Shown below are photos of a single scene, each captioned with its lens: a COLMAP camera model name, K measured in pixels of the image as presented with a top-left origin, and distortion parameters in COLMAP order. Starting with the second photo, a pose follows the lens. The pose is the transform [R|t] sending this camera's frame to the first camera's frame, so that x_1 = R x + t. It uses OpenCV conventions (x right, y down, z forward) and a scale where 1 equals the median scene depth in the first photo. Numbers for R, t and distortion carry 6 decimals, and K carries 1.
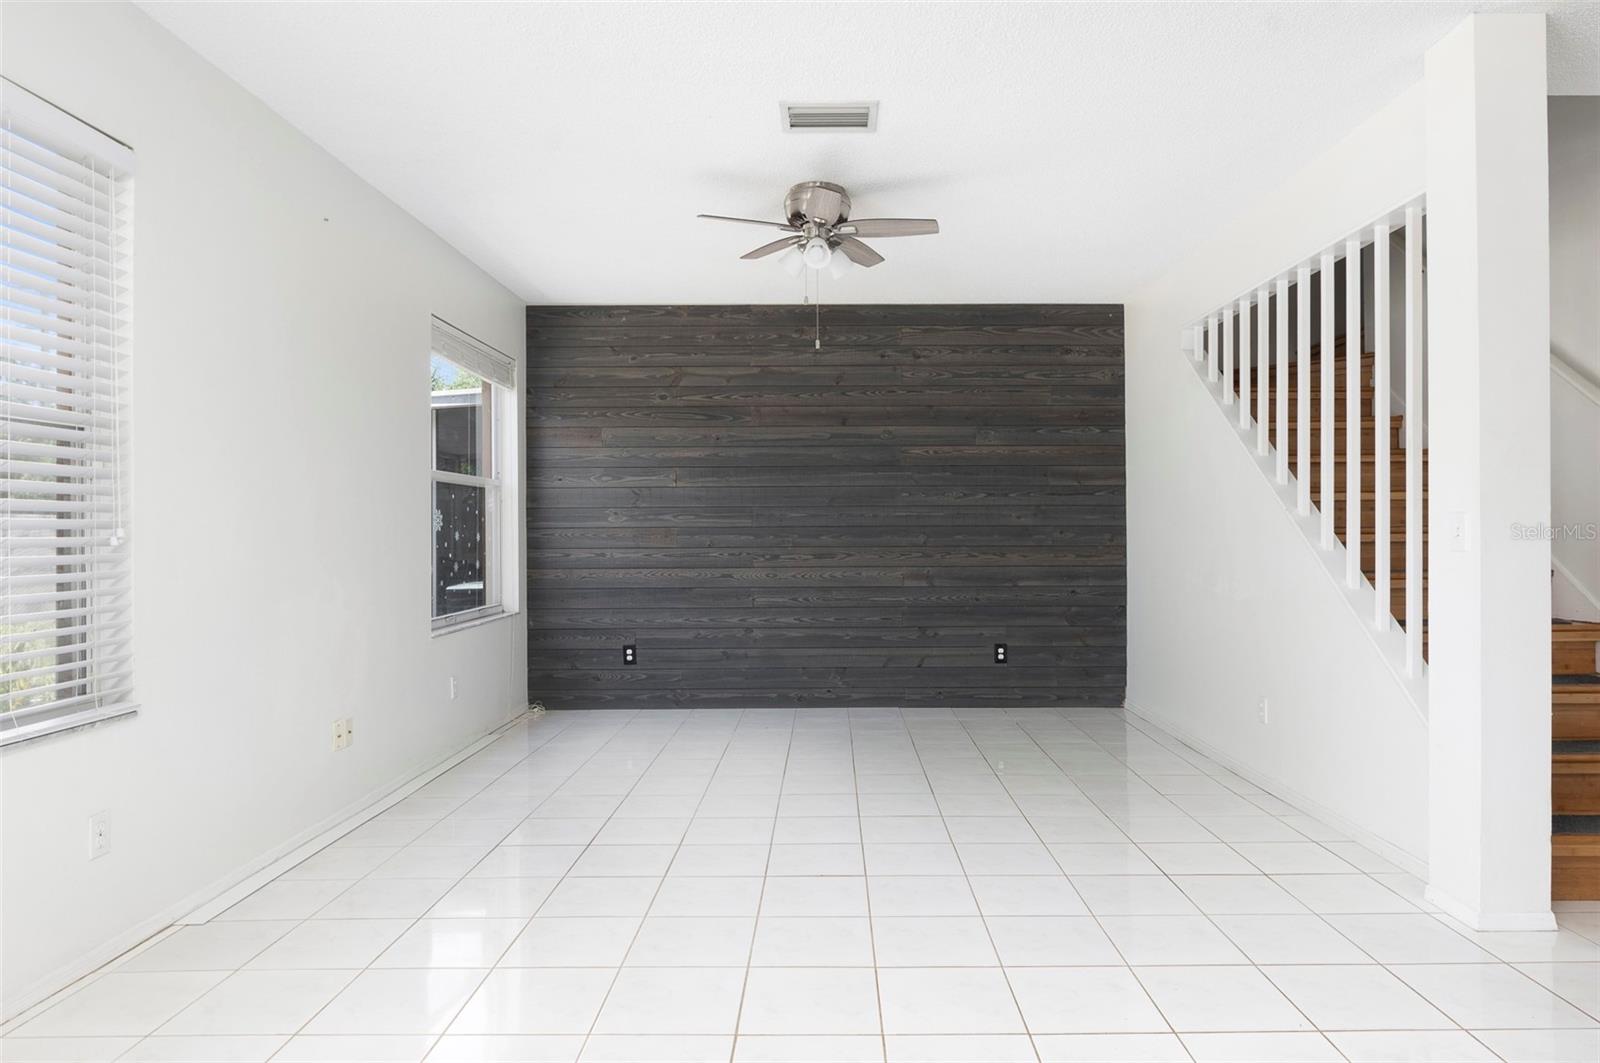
lens RADIAL K [[960.1, 0, 803.7], [0, 960.1, 532.8], [0, 0, 1]] dist [-0.000597, 0.000510]
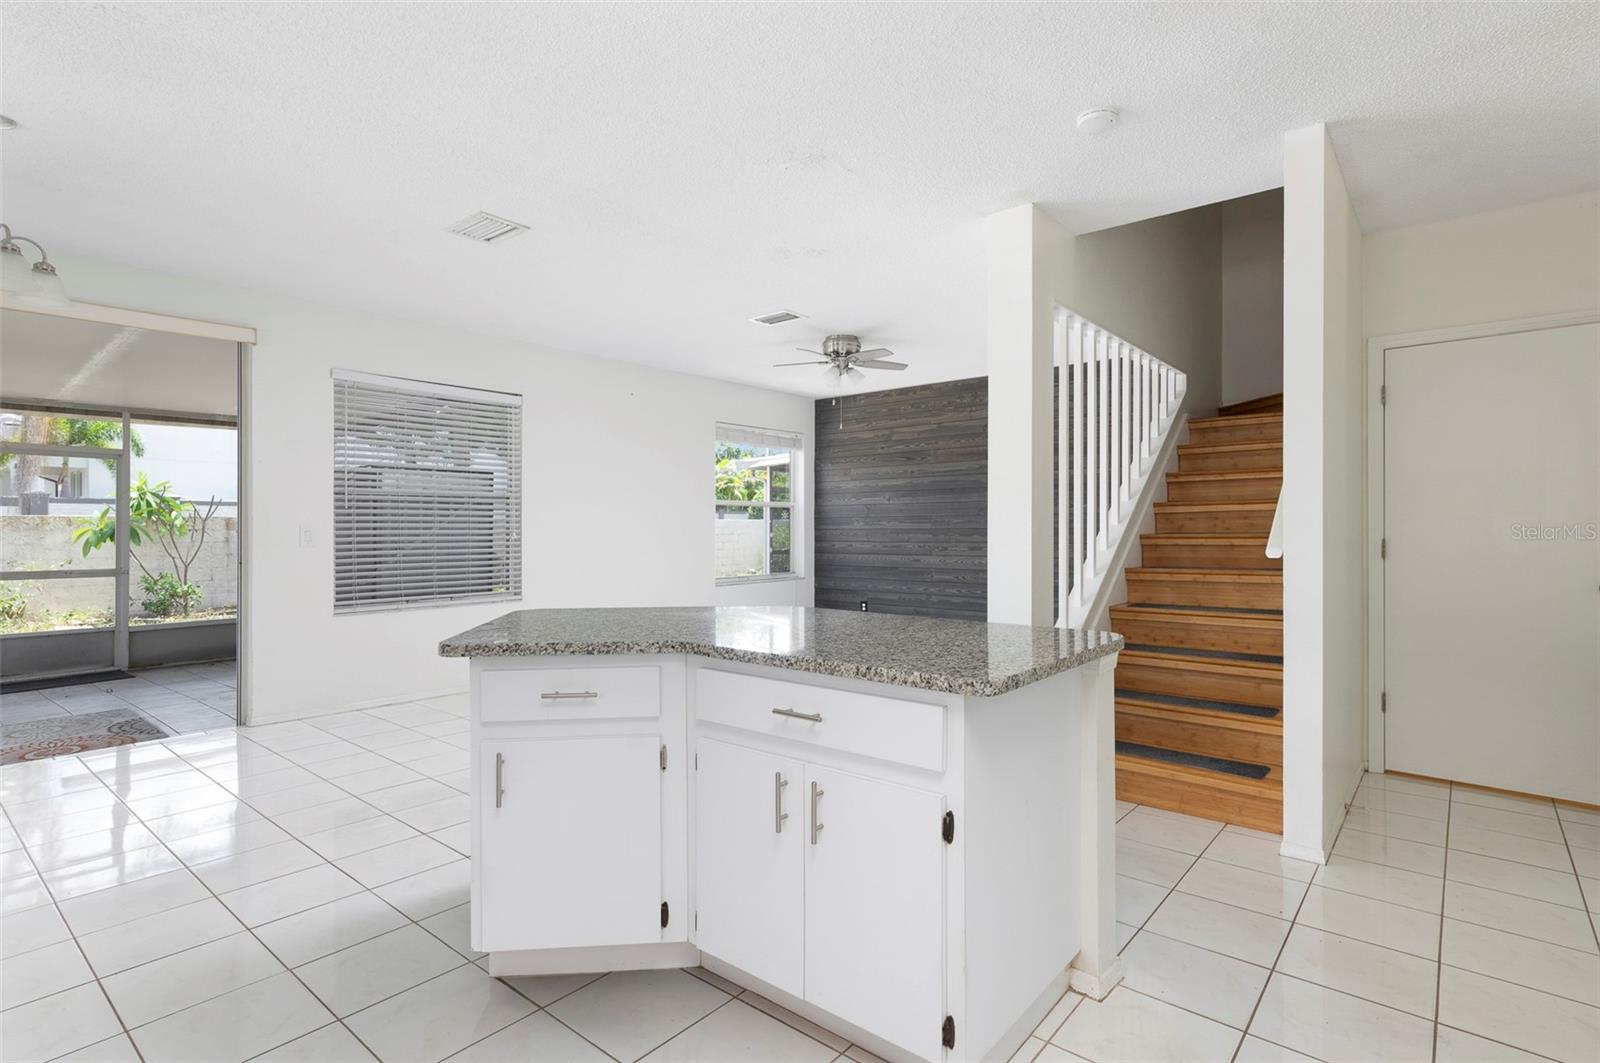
lens RADIAL K [[759.5, 0, 797.9], [0, 759.5, 528.1], [0, 0, 1]] dist [0.017251, -0.000076]
pose [[0.783667, 0.000481, -0.621181, 0.532758], [0.001617, 0.999995, 0.002814, -0.011153], [0.621179, -0.003210, 0.783662, -0.084208]]
